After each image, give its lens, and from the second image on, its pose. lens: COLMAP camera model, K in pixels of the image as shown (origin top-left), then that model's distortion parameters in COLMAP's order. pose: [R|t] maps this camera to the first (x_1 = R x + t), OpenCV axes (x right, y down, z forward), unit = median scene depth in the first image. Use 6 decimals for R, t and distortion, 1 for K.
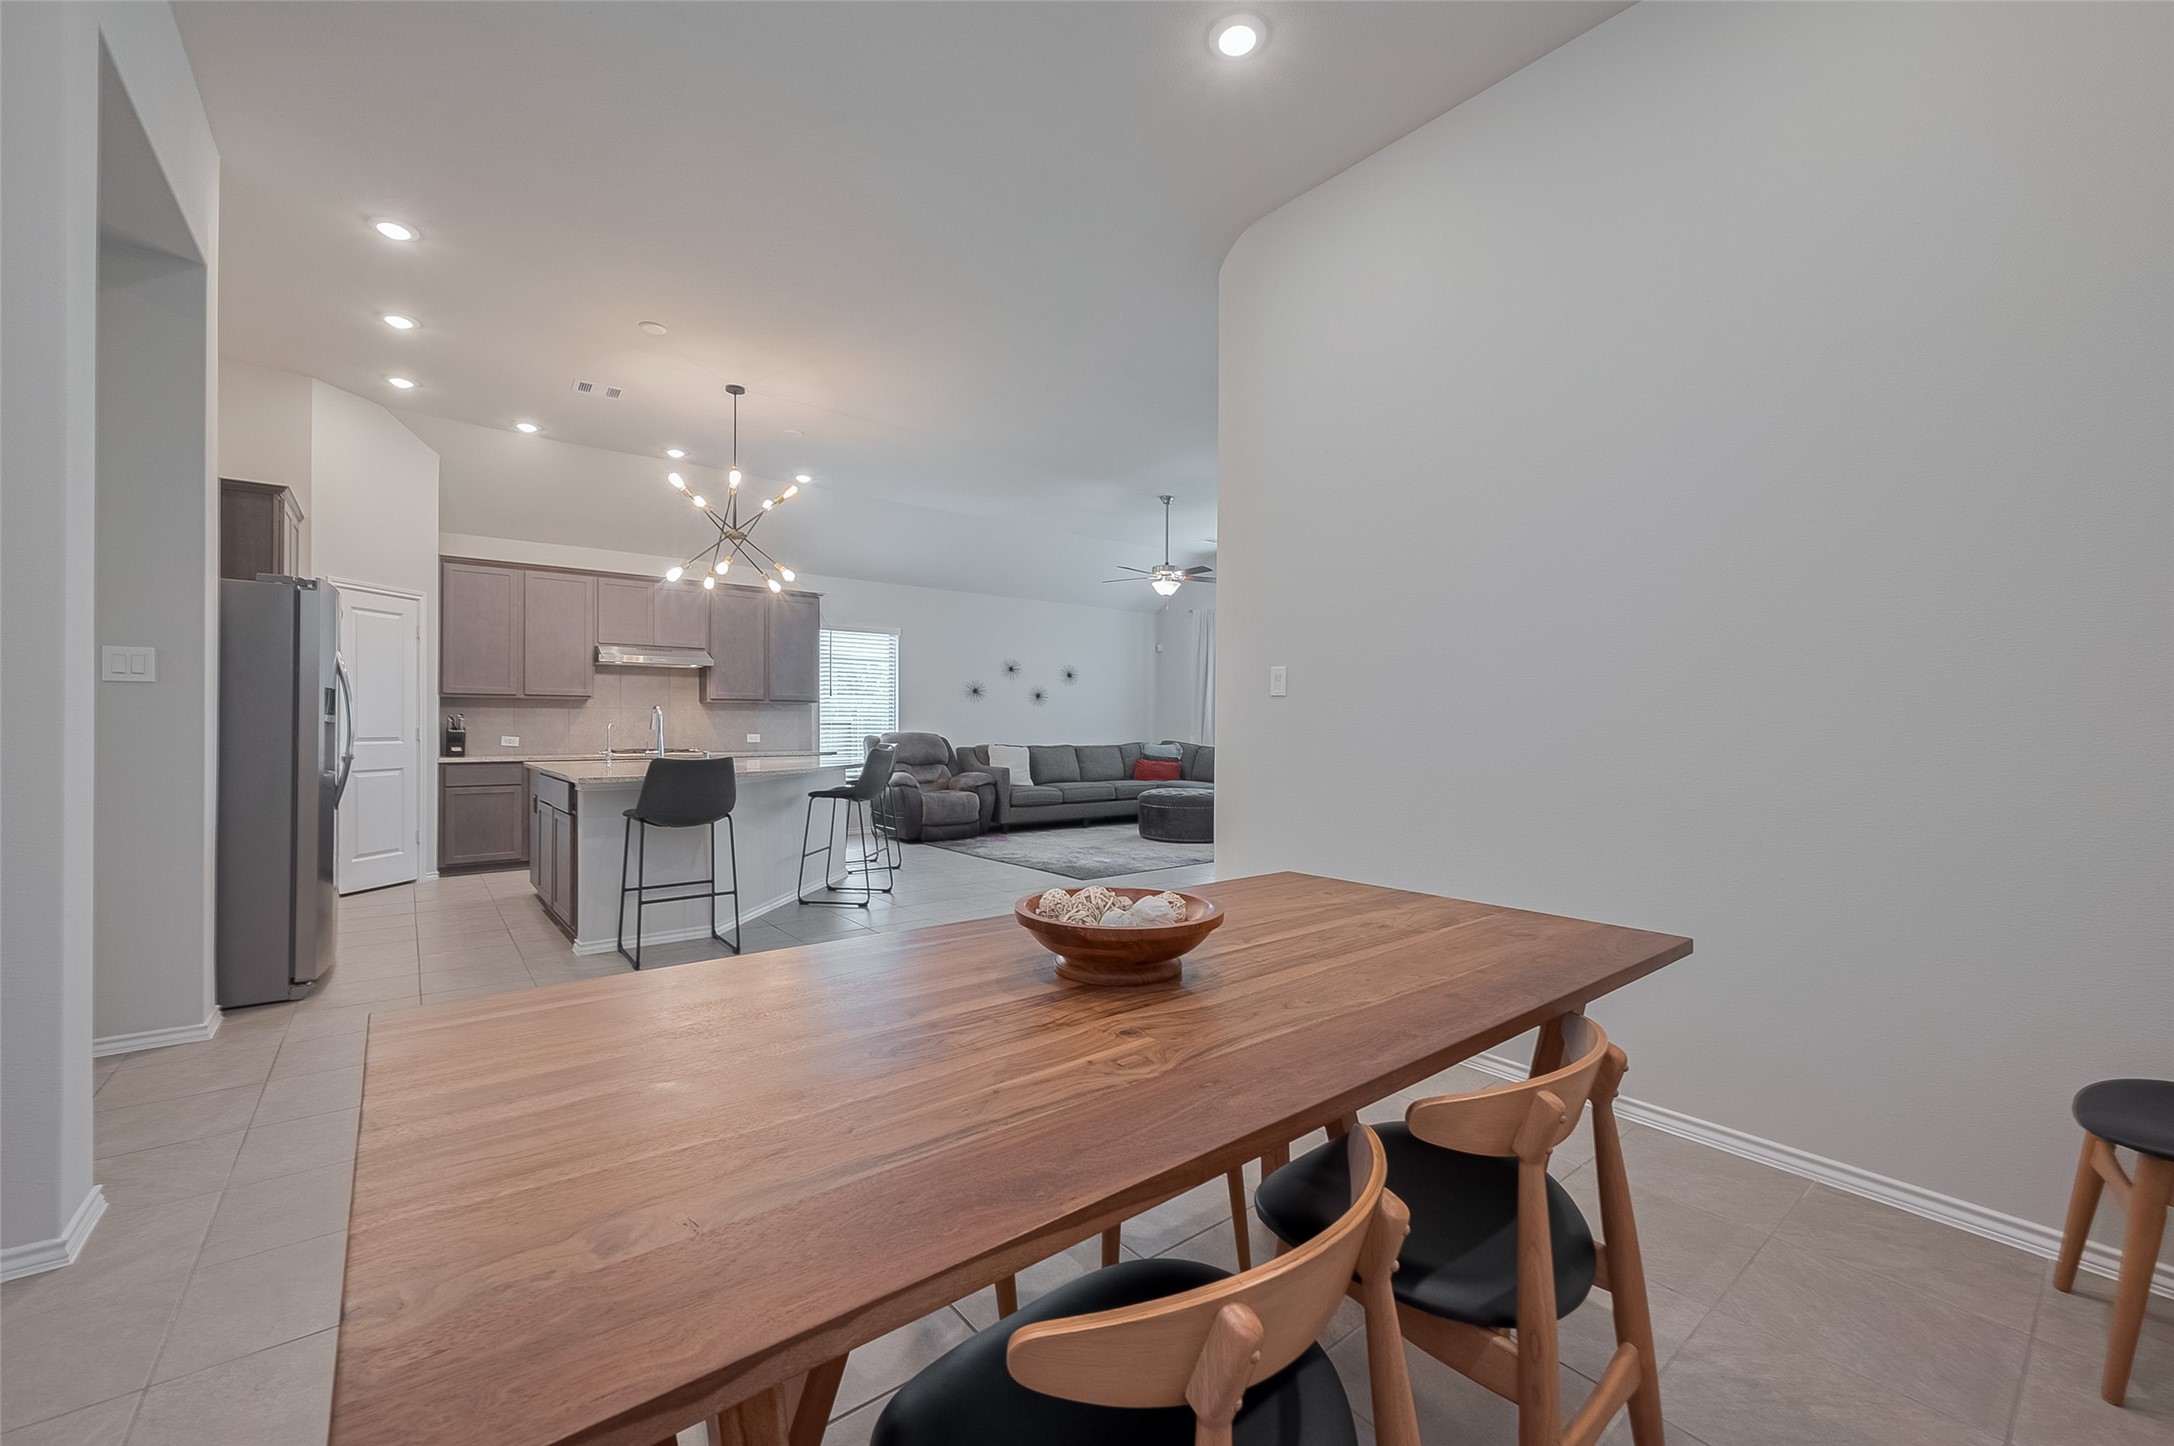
lens RADIAL K [[856.9, 0, 1084.6], [0, 856.9, 725.7], [0, 0, 1]] dist [0.000287, 0.000169]
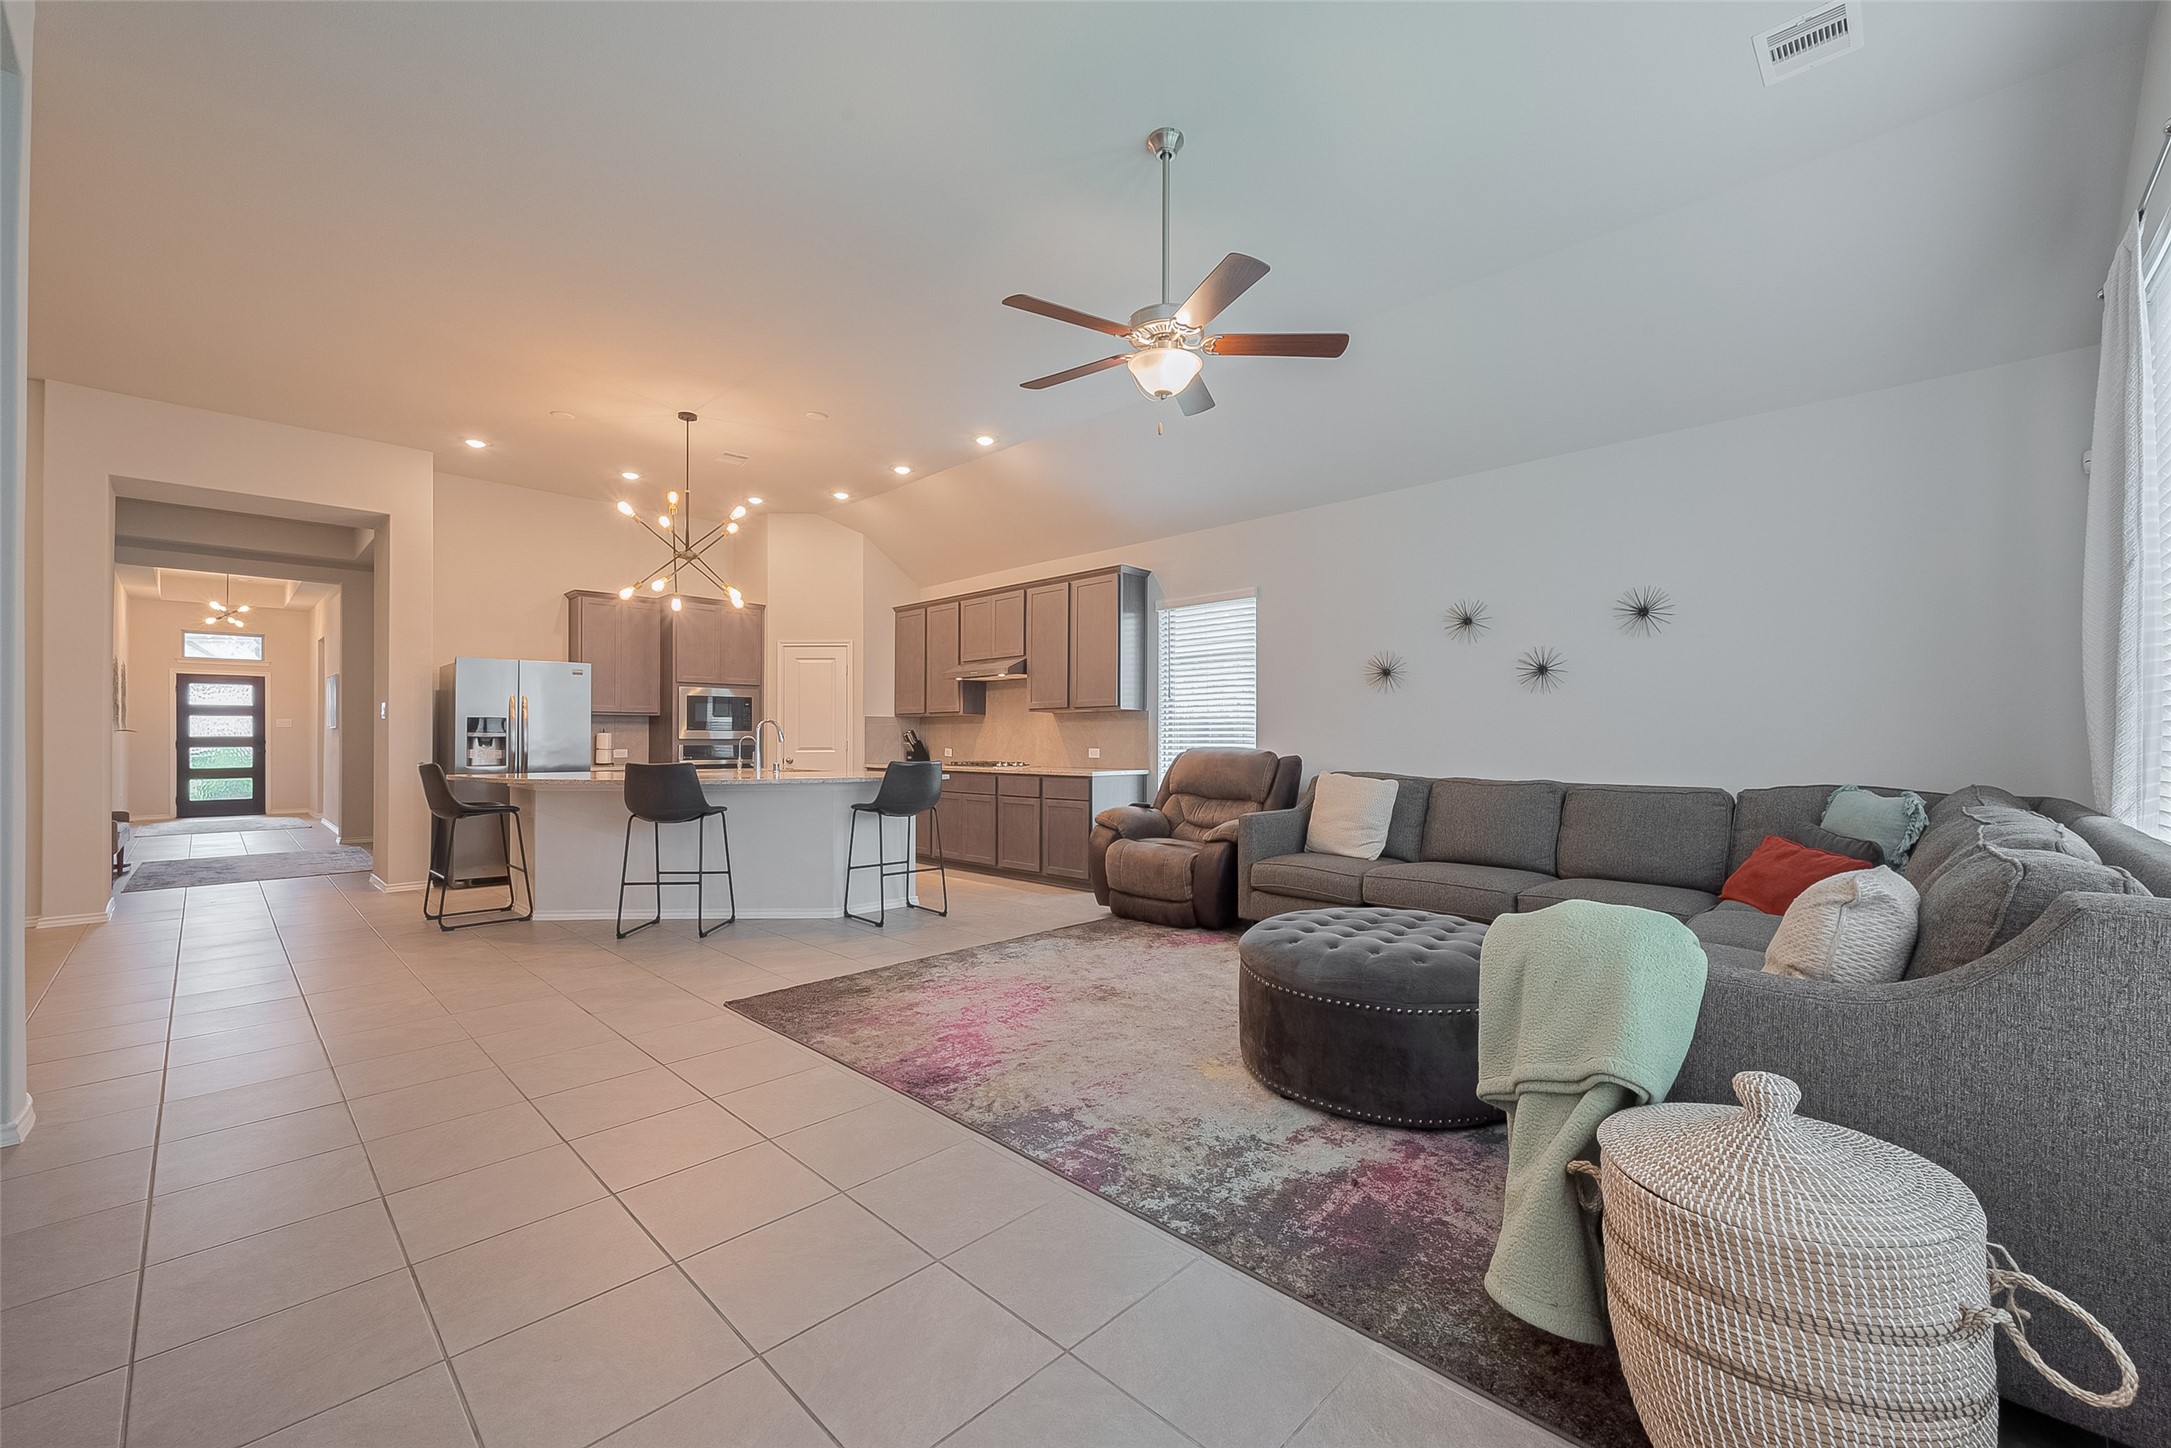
lens RADIAL K [[855.8, 0, 1089.2], [0, 855.8, 739.1], [0, 0, 1]] dist [0.002199, -0.000058]
pose [[0.129256, -0.007087, -0.991586, 0.532684], [-0.002076, 0.999970, -0.007418, 0.007945], [0.991609, 0.003018, 0.129237, 1.054920]]
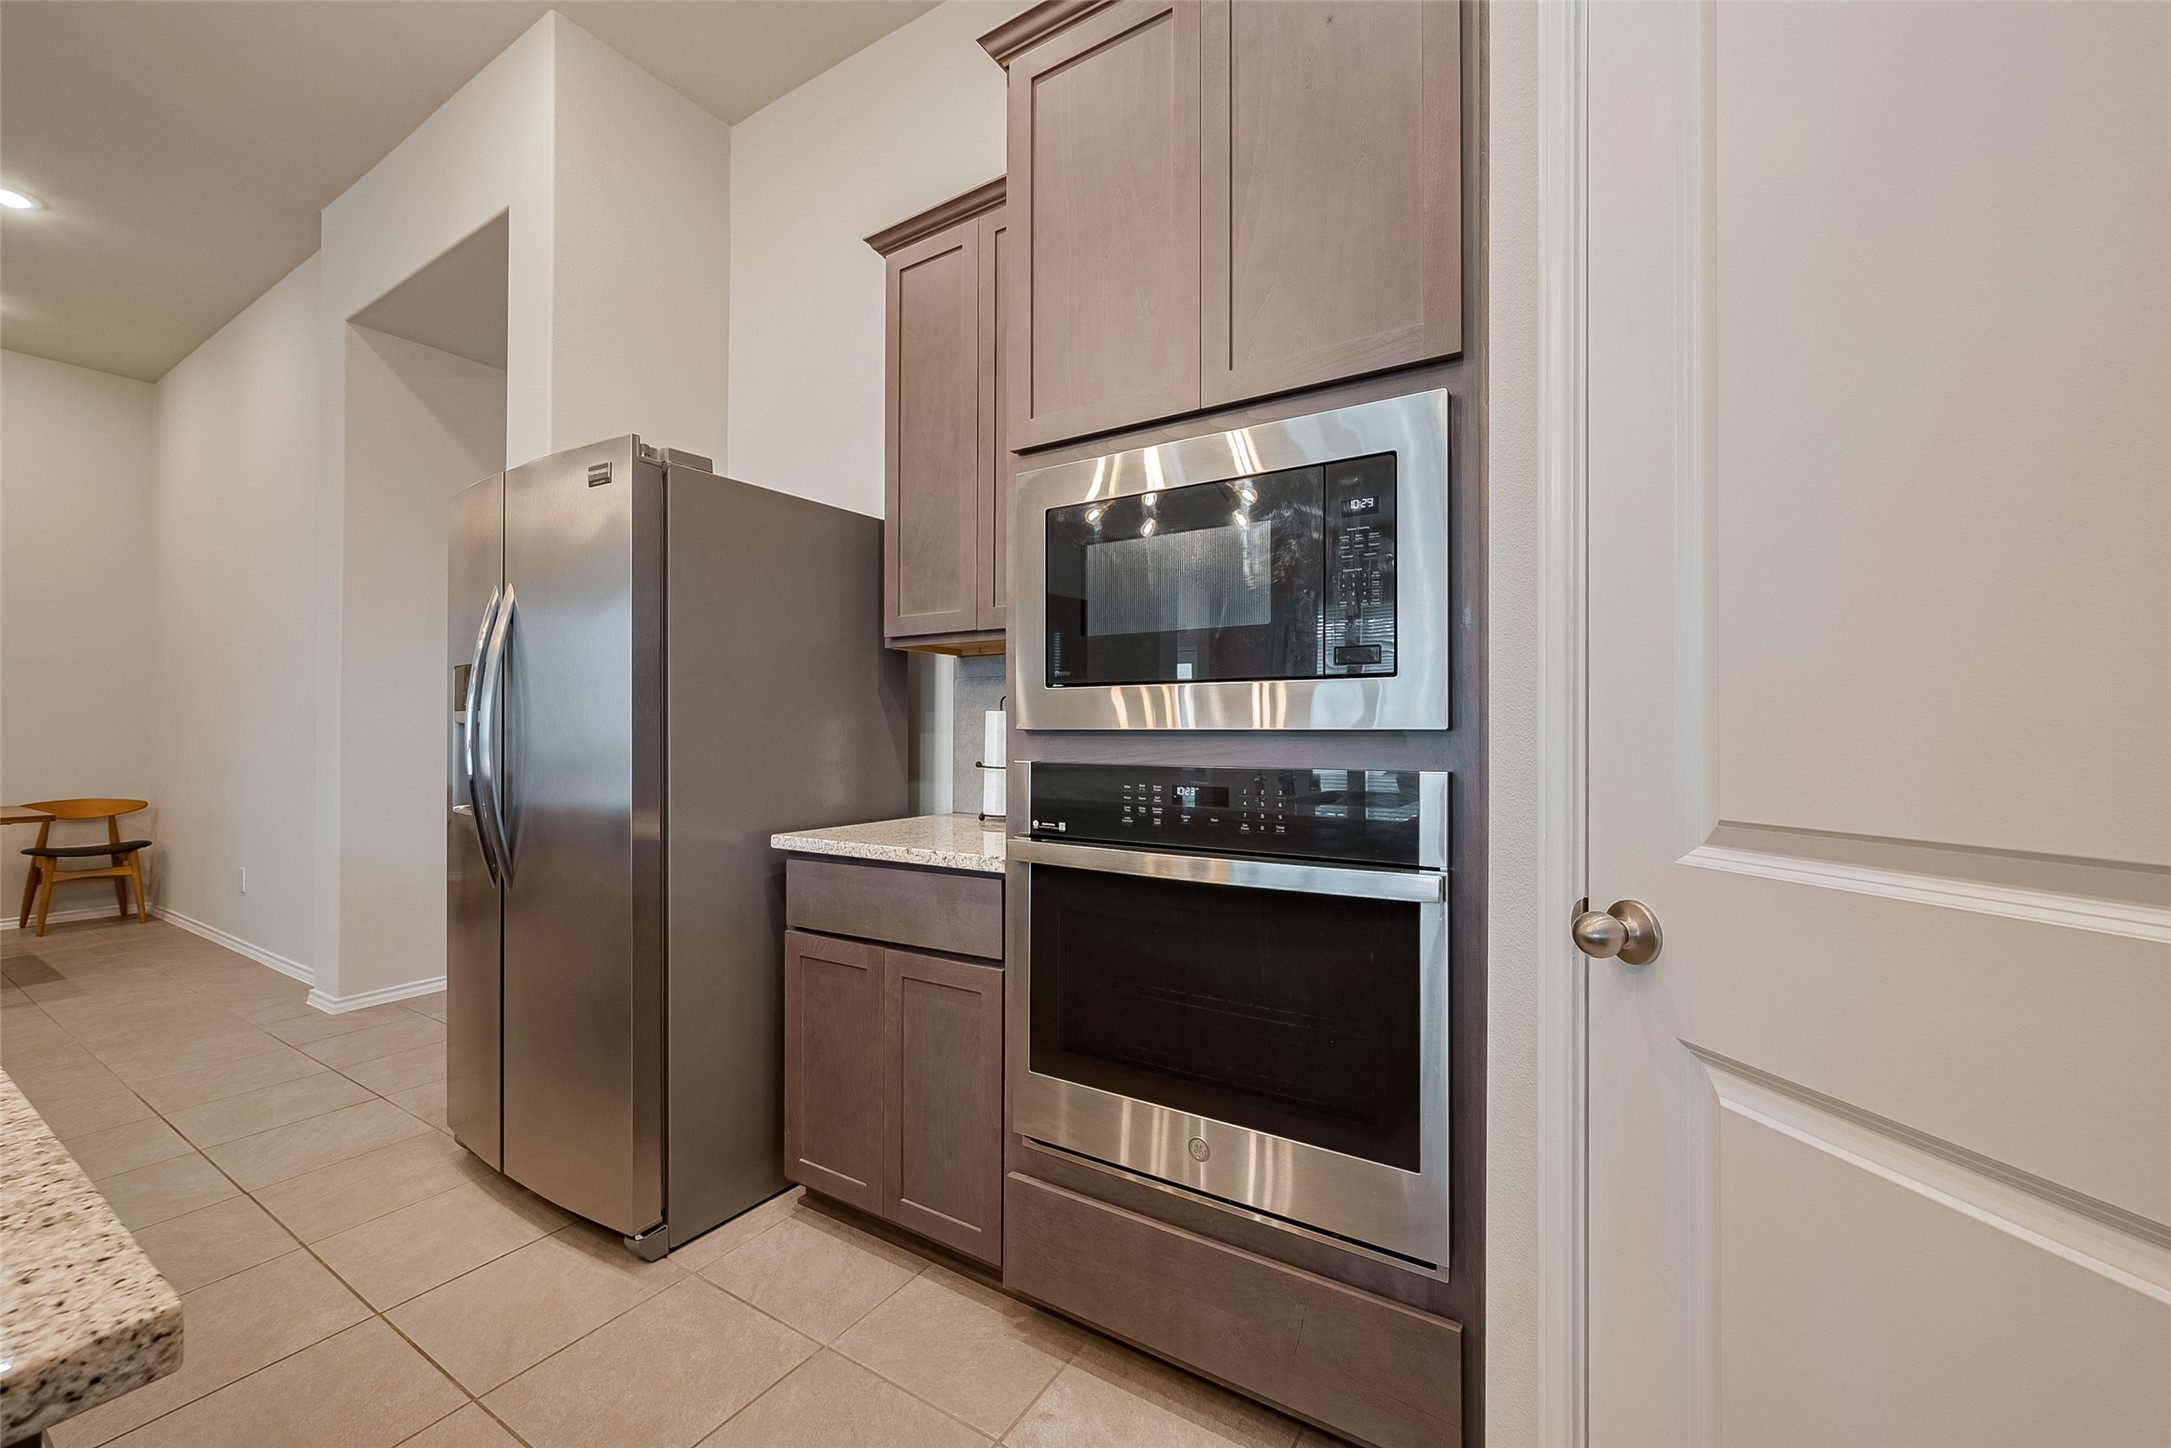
lens RADIAL K [[855.7, 0, 1083.1], [0, 855.7, 726.7], [0, 0, 1]] dist [0.000287, 0.000169]
pose [[-0.944684, -0.009374, -0.327849, -0.571340], [-0.008801, 0.999956, -0.003231, 0.000035], [0.327865, -0.000167, -0.944724, 0.884603]]
